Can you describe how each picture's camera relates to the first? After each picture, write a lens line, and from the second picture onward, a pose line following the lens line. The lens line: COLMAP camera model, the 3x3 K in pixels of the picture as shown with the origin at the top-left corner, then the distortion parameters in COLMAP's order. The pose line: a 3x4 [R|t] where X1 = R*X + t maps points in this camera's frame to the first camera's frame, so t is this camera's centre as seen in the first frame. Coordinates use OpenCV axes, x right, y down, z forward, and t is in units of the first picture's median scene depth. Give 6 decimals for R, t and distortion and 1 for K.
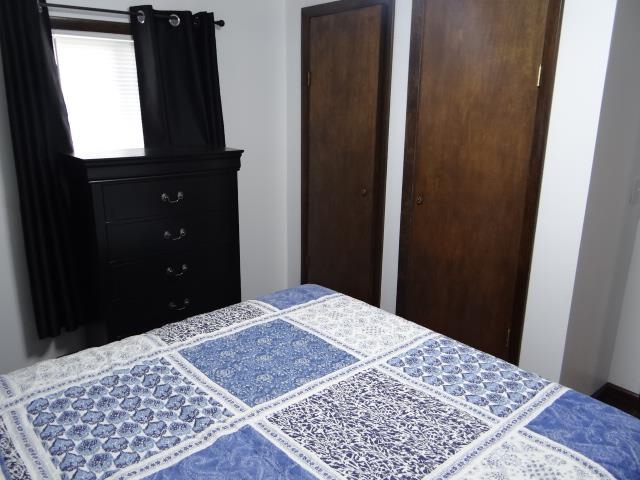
lens RADIAL K [[505.2, 0, 317.0], [0, 505.2, 241.6], [0, 0, 1]] dist [-0.004715, -0.007212]
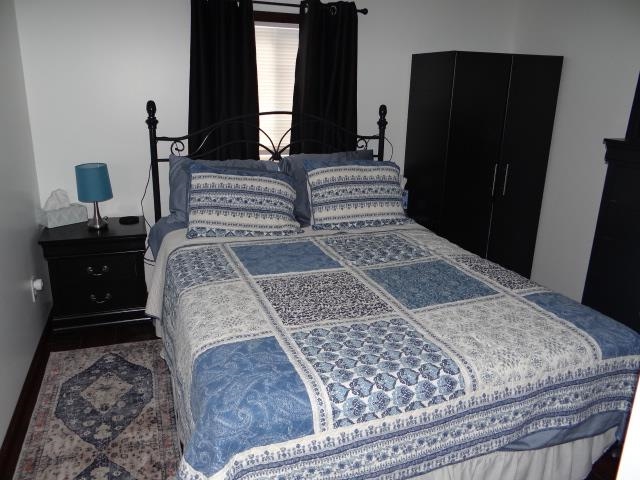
lens RADIAL K [[505.2, 0, 319.5], [0, 505.2, 237.9], [0, 0, 1]] dist [-0.004715, -0.007212]
pose [[-0.350316, 0.254358, -0.901433, 1.150270], [-0.276138, 0.891595, 0.358895, -0.260004], [0.895001, 0.374646, -0.242102, 1.054879]]
